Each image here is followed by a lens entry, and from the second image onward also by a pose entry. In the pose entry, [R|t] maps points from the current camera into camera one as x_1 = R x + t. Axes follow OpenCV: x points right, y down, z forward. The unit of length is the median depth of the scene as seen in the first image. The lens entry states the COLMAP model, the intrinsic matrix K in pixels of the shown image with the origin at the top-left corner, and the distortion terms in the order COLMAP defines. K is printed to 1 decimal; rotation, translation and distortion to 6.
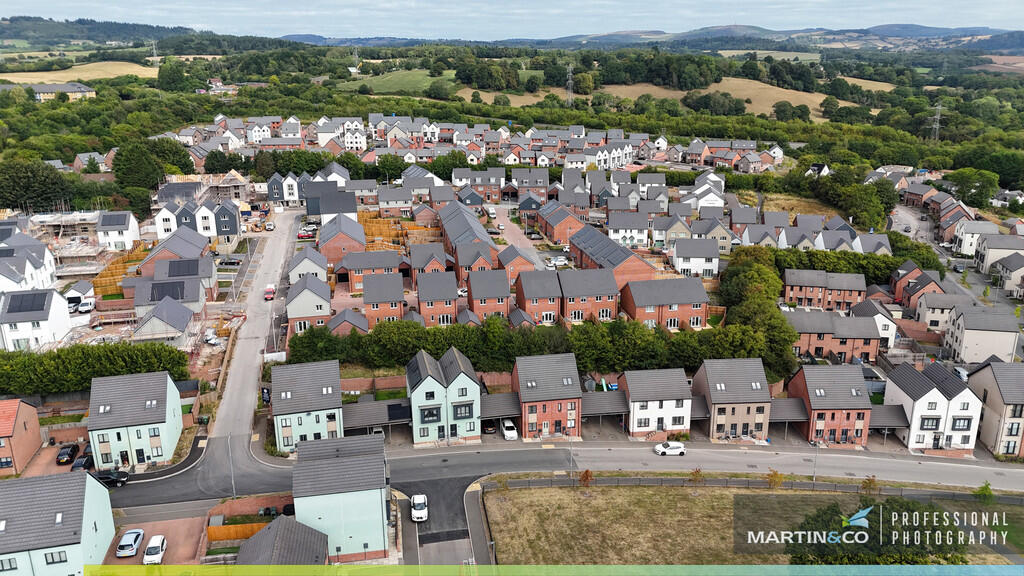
lens RADIAL K [[747.8, 0, 512.0], [0, 747.8, 288.0], [0, 0, 1]] dist [0.090466, -0.096161]
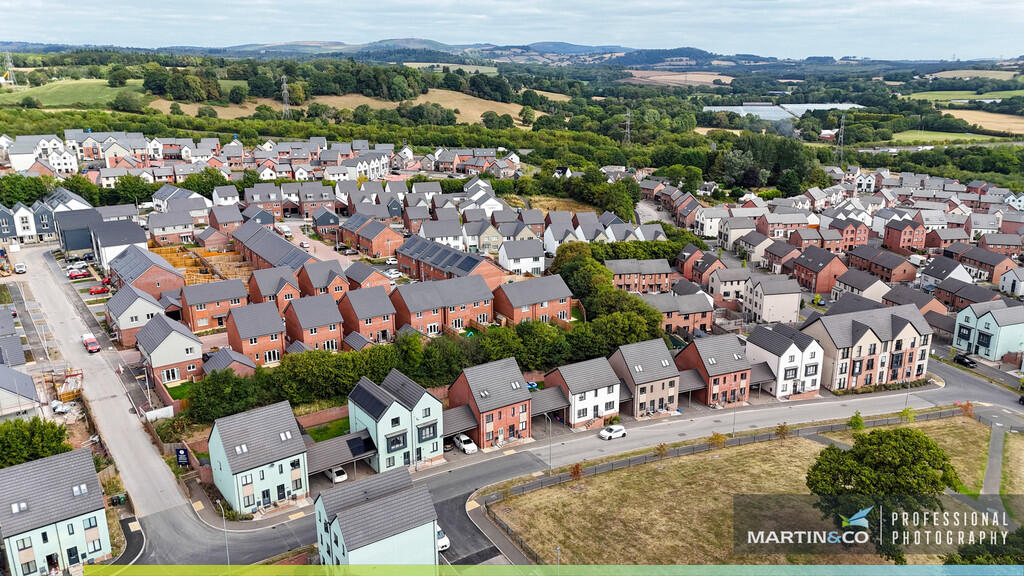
lens RADIAL K [[747.8, 0, 512.0], [0, 747.8, 288.0], [0, 0, 1]] dist [0.090466, -0.096161]
pose [[0.921253, -0.106231, 0.374177, -0.257322], [0.111313, 0.993753, 0.008070, -0.013098], [-0.372696, 0.034216, 0.927322, 0.049062]]
